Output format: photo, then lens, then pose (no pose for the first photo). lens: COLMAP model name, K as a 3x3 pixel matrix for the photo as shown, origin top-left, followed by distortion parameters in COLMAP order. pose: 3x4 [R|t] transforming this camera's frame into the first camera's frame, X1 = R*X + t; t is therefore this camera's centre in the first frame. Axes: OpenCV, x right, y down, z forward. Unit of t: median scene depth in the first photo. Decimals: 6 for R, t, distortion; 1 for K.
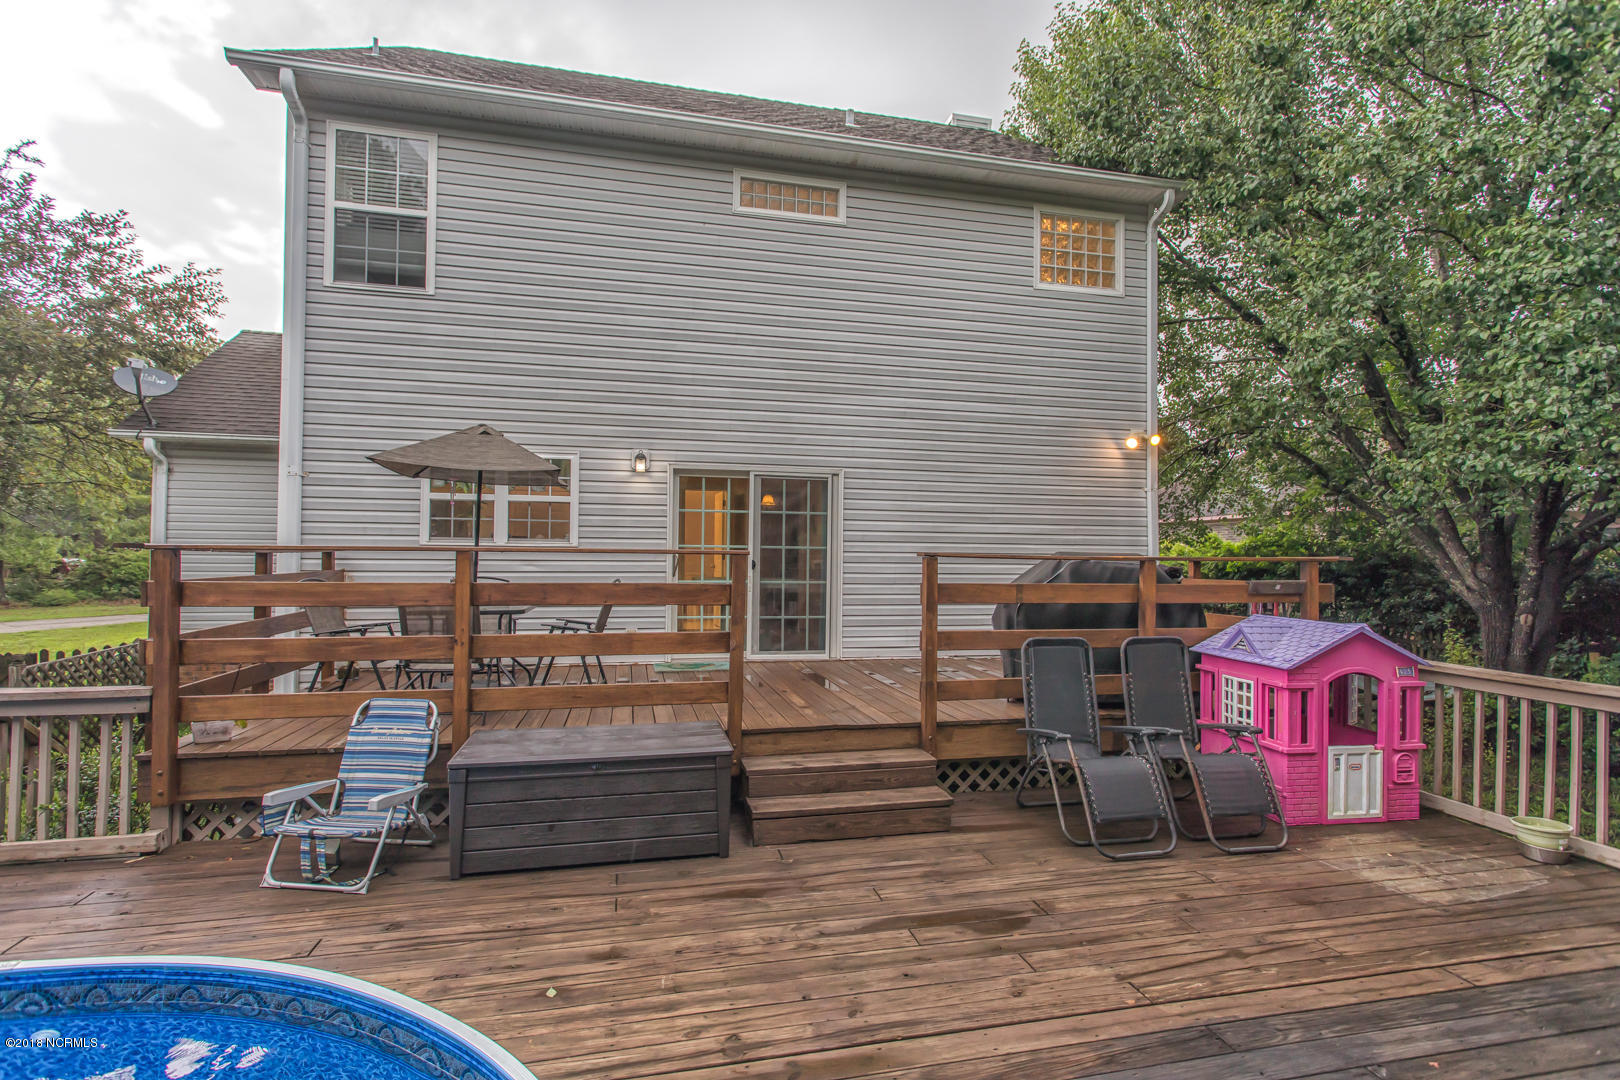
lens RADIAL K [[761.0, 0, 802.9], [0, 761.0, 538.7], [0, 0, 1]] dist [0.004967, 0.000760]
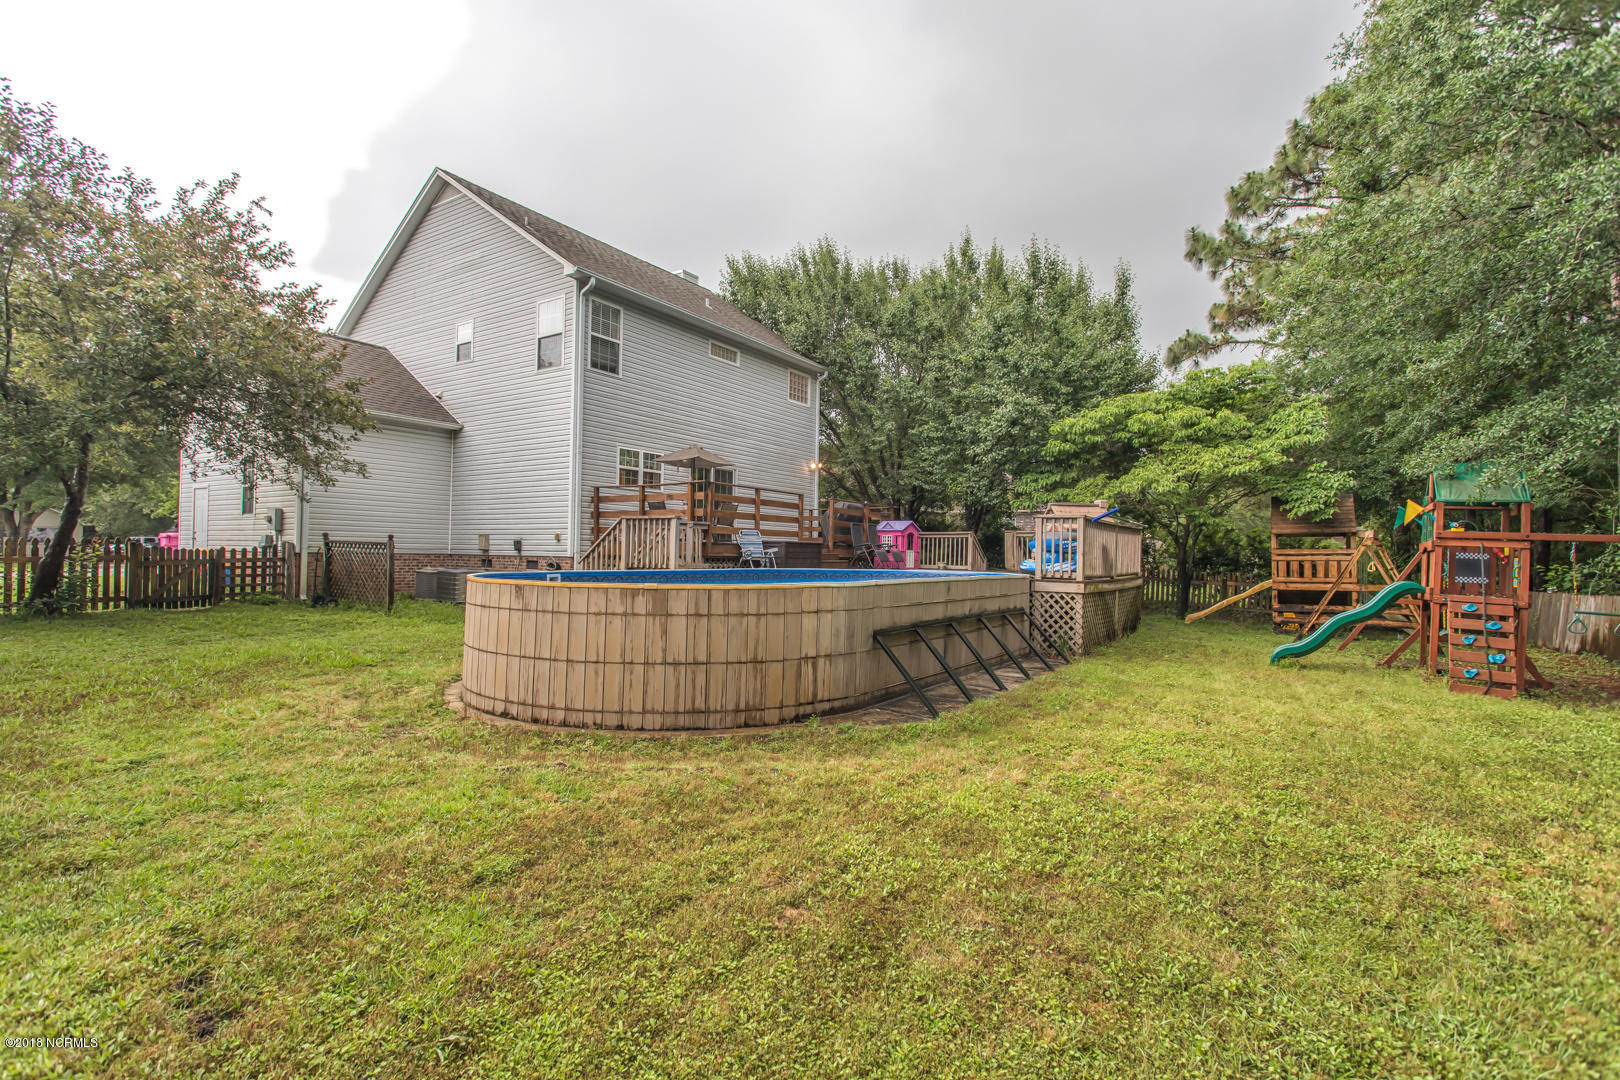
lens RADIAL K [[761.0, 0, 802.9], [0, 761.0, 538.7], [0, 0, 1]] dist [0.004967, 0.000760]
pose [[0.723780, 0.016046, 0.689845, -1.464857], [-0.022908, 0.999737, 0.000781, 0.127735], [-0.689651, -0.016369, 0.723957, -0.908379]]
